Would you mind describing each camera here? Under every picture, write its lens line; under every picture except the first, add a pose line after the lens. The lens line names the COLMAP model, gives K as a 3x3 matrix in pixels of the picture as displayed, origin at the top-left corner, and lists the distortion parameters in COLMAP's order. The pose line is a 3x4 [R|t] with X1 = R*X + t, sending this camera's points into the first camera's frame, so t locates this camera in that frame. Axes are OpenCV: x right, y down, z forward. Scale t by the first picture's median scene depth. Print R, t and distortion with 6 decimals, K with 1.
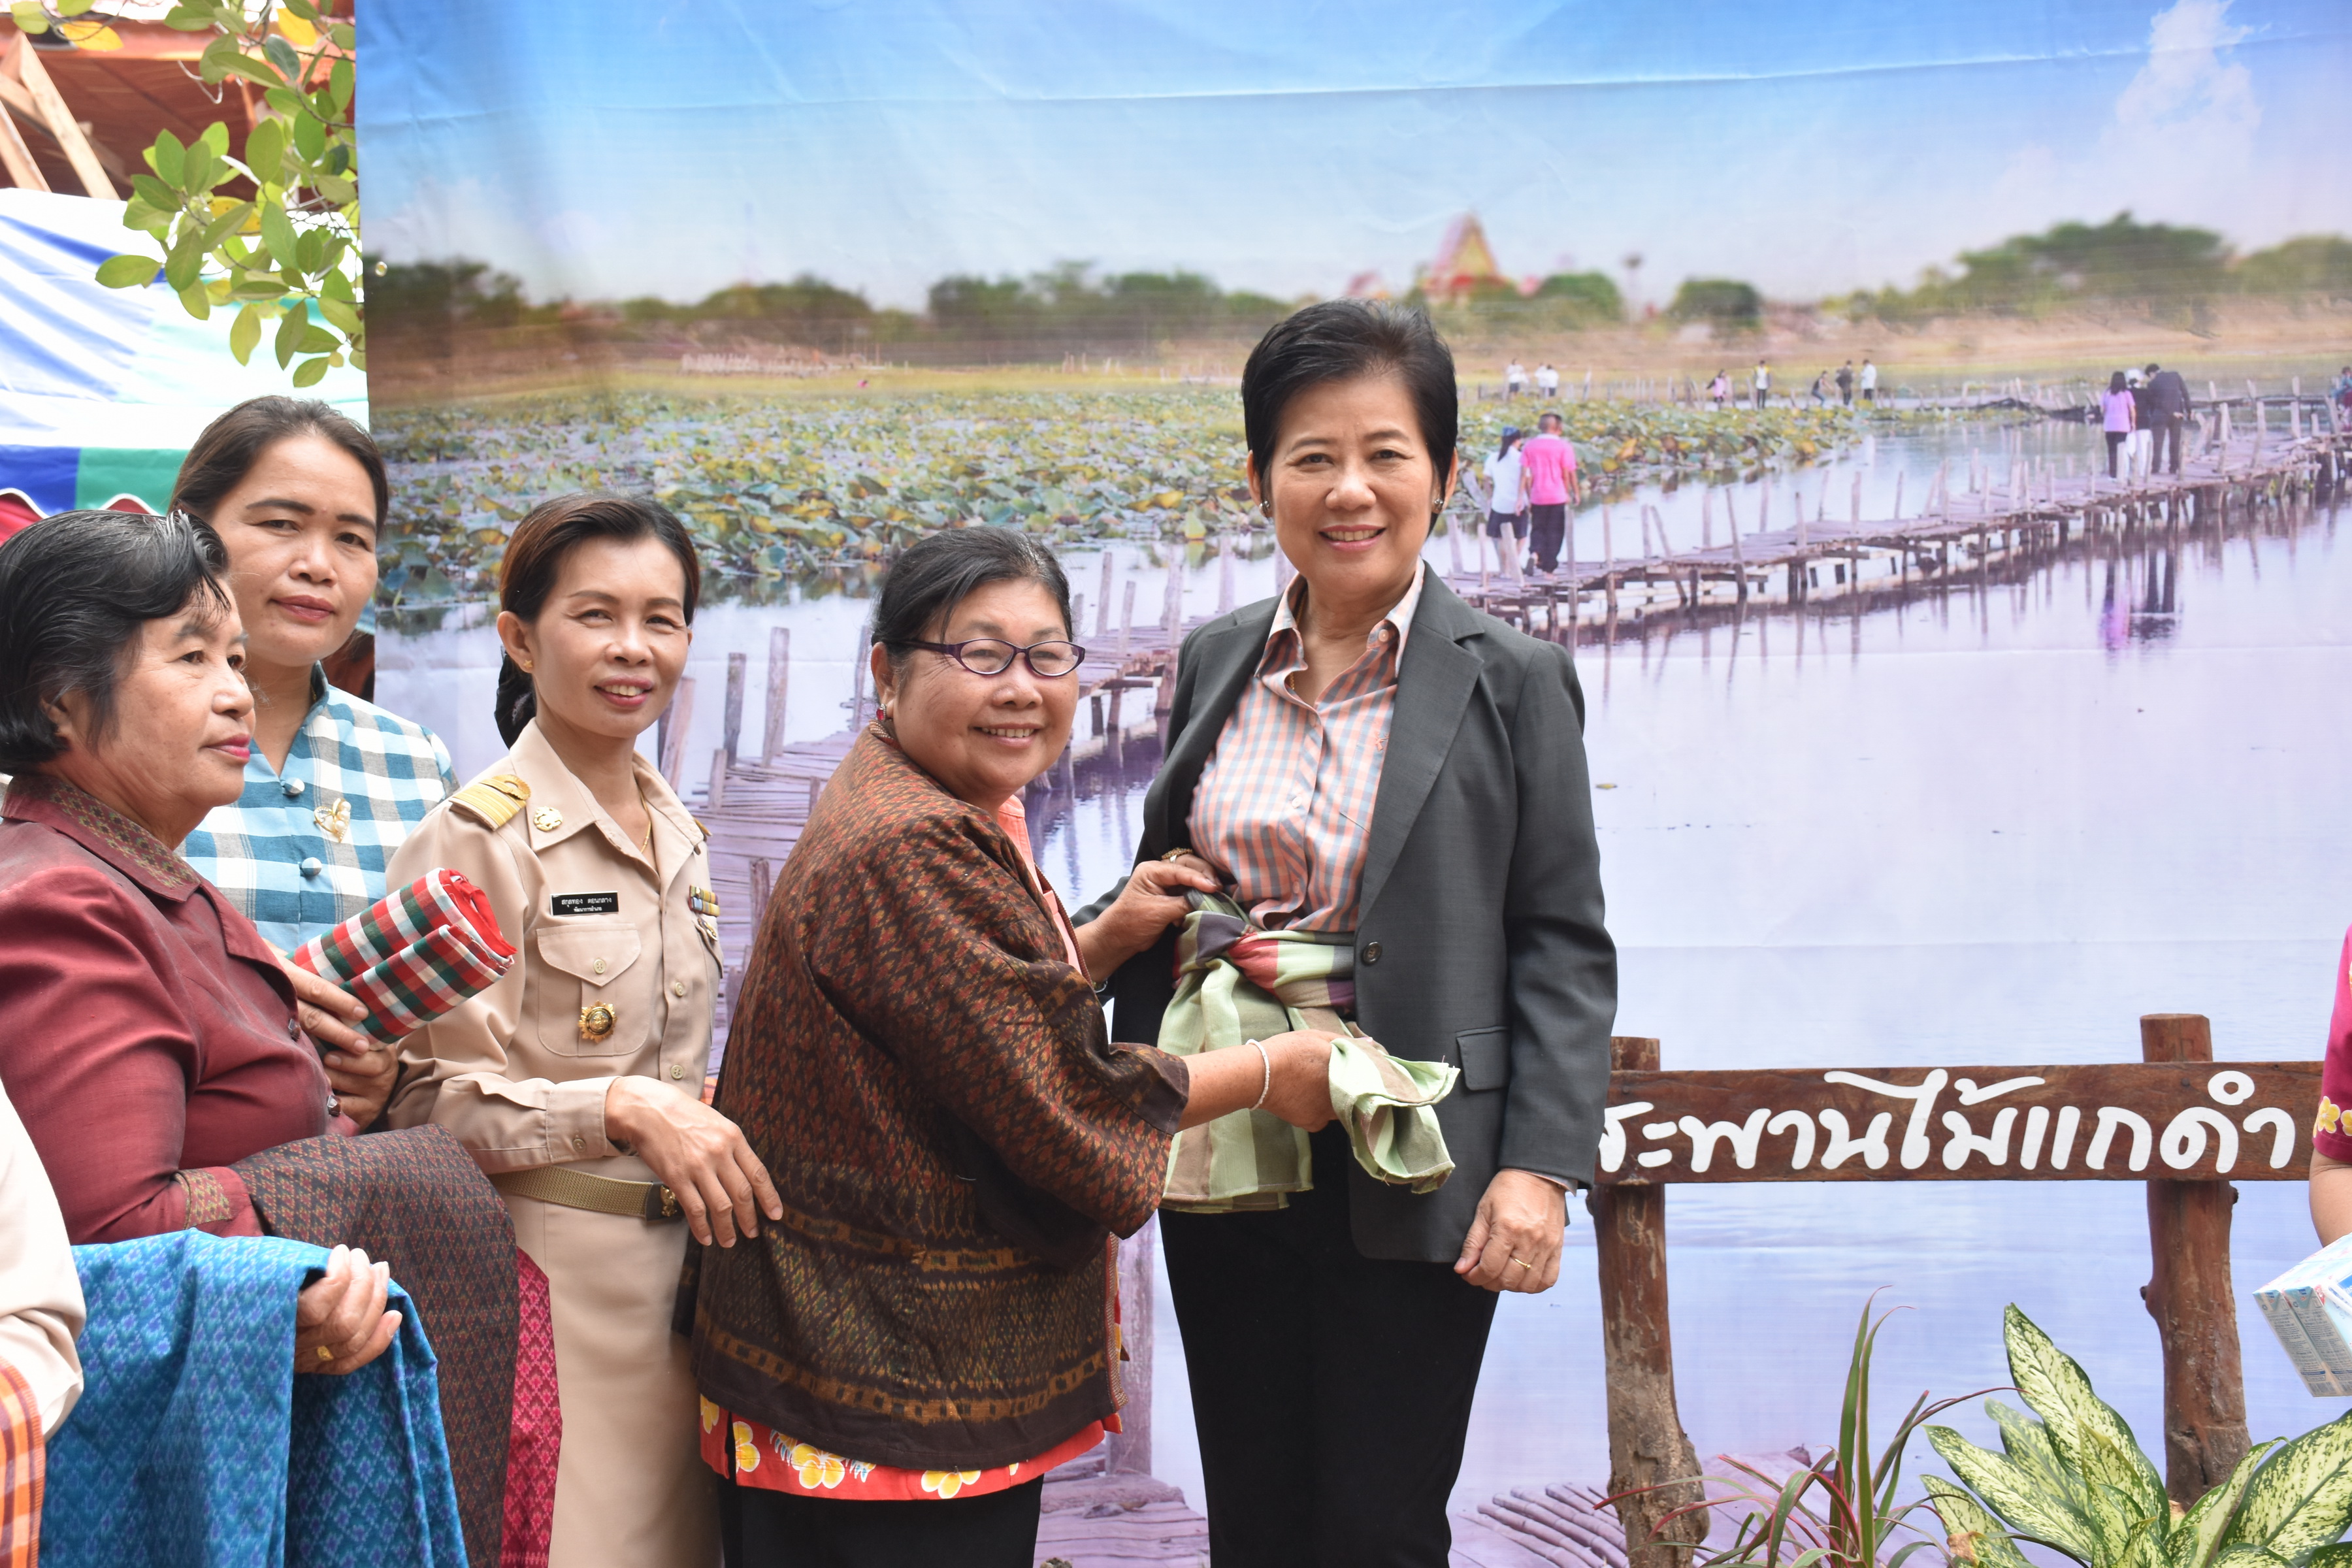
lens RADIAL K [[2685.1, 0, 1213.4], [0, 2685.1, 799.0], [0, 0, 1]] dist [0.123395, 0.000000]
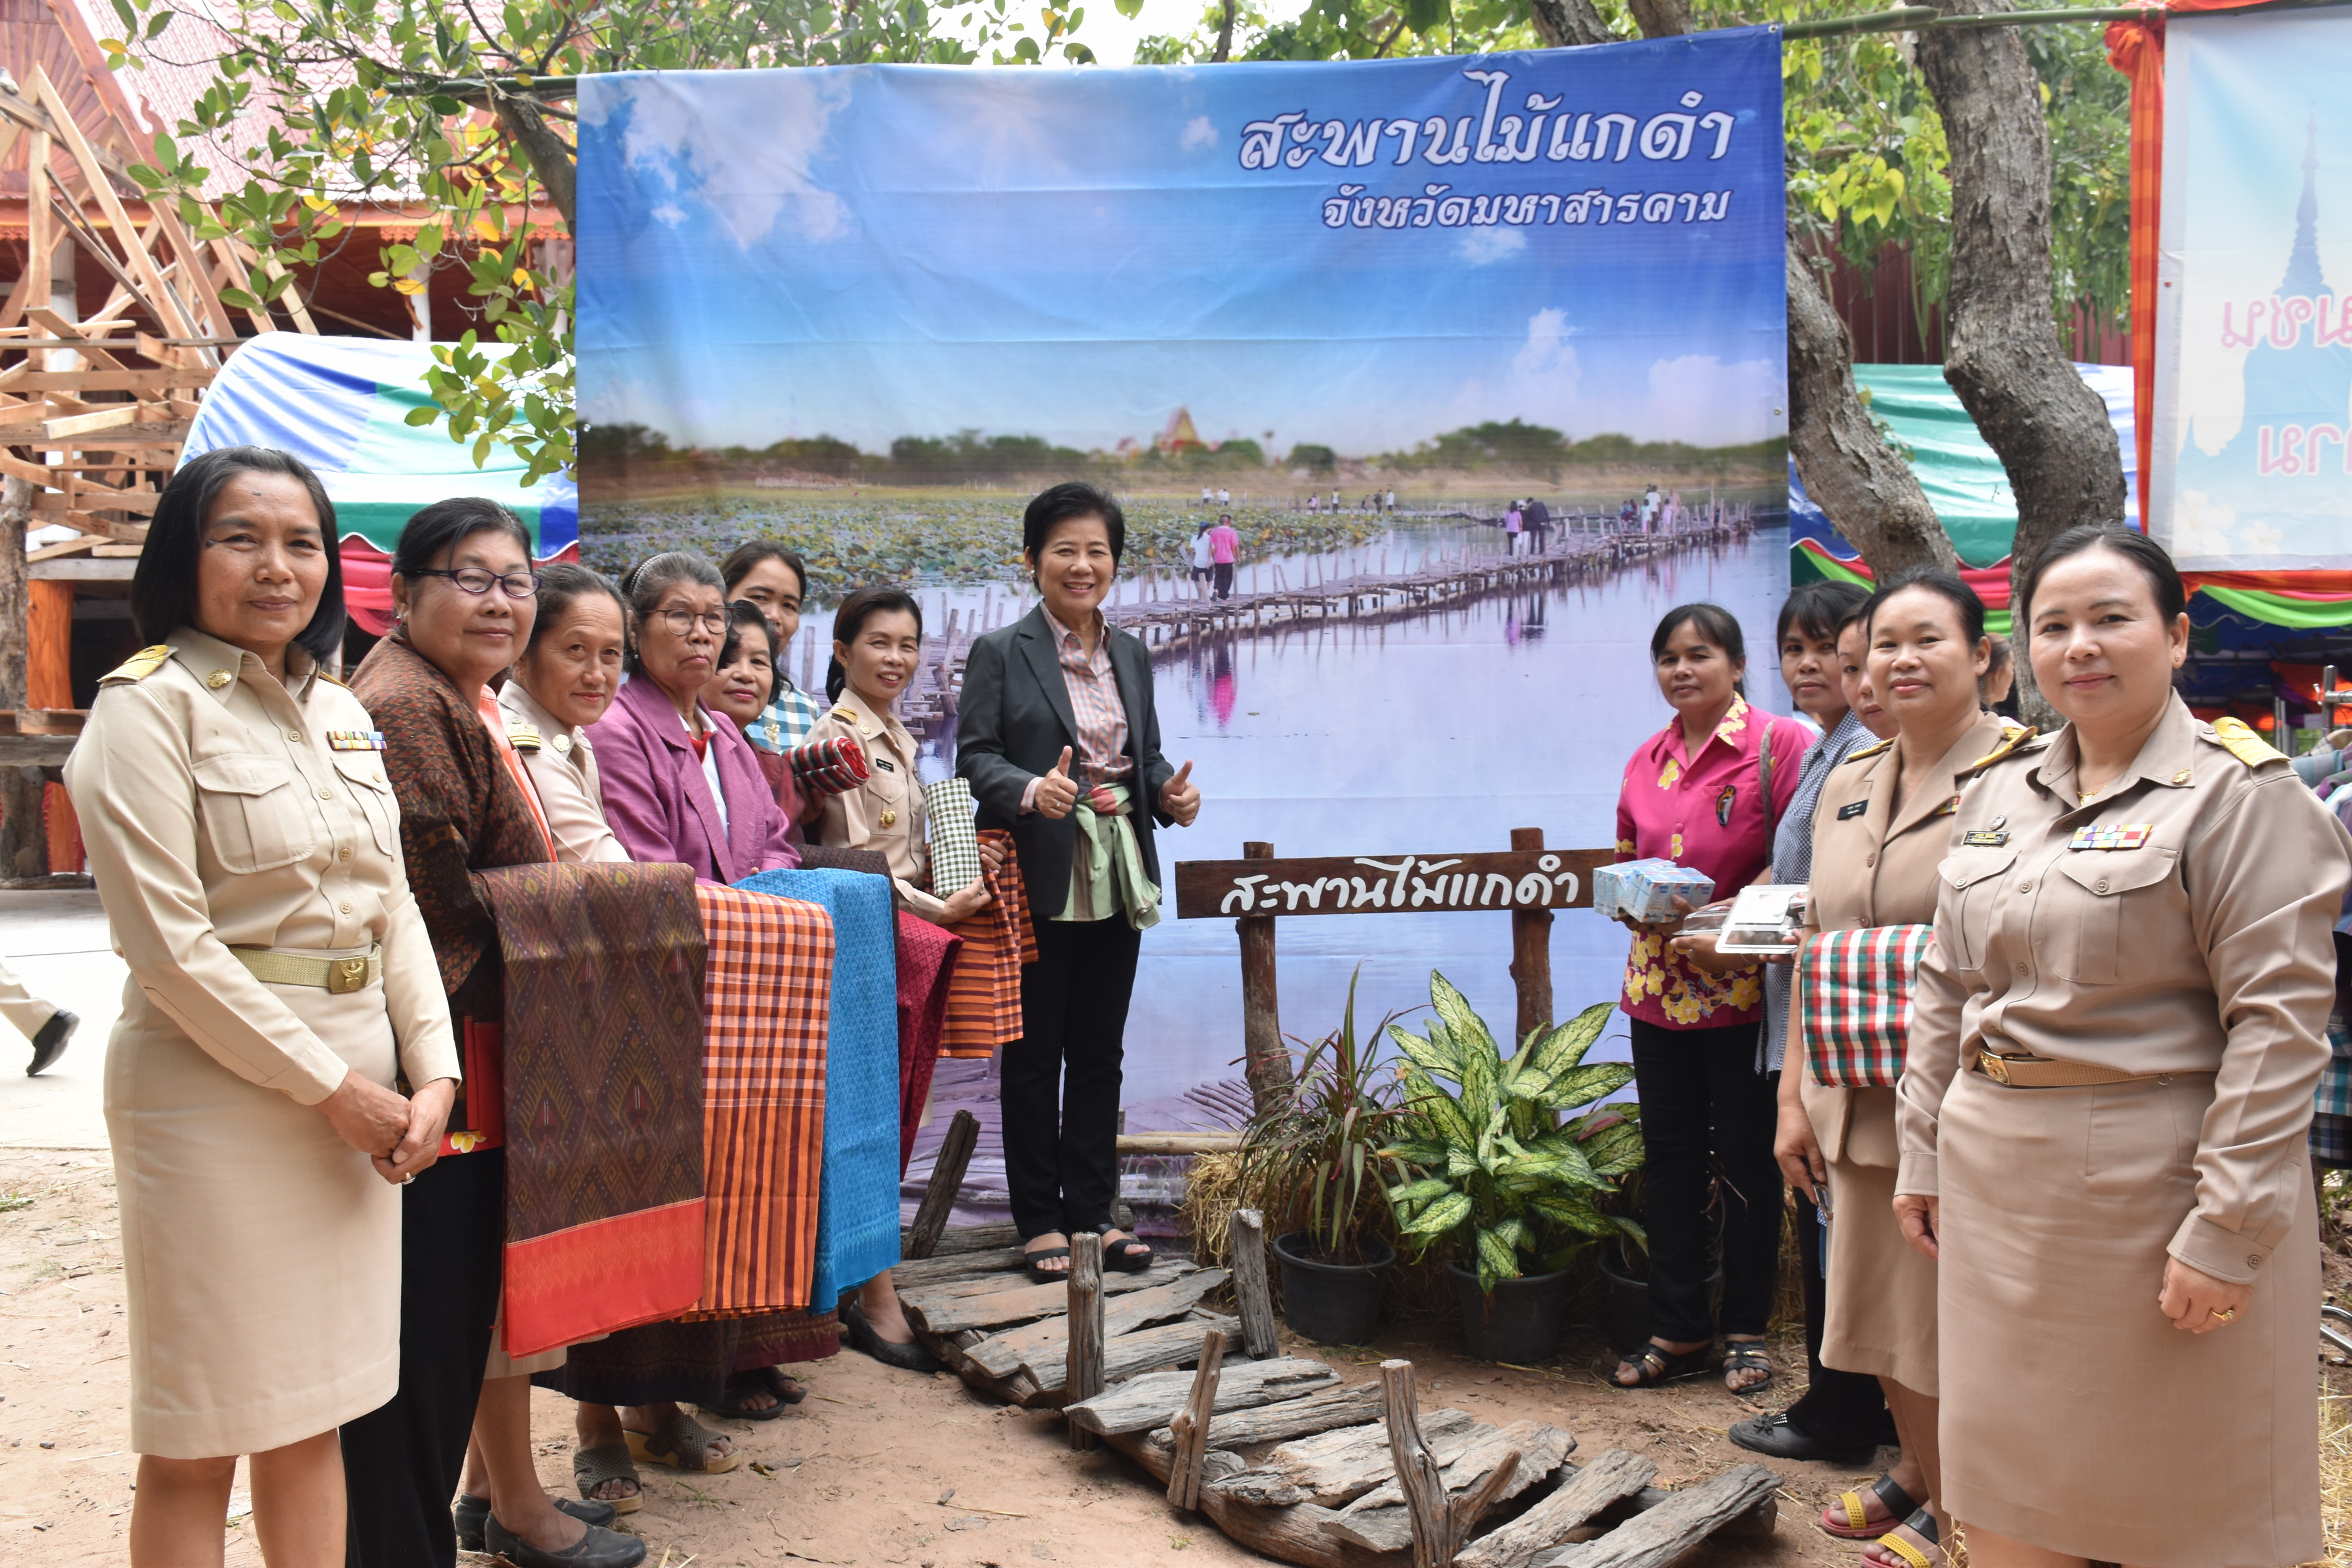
lens RADIAL K [[2009.7, 0, 1163.0], [0, 2009.7, 802.6], [0, 0, 1]] dist [-0.014108, -0.025885]
pose [[0.998678, 0.000518, 0.051392, 0.010147], [-0.002558, 0.999211, 0.039643, 0.001815], [-0.051330, -0.039723, 0.997891, -0.404805]]
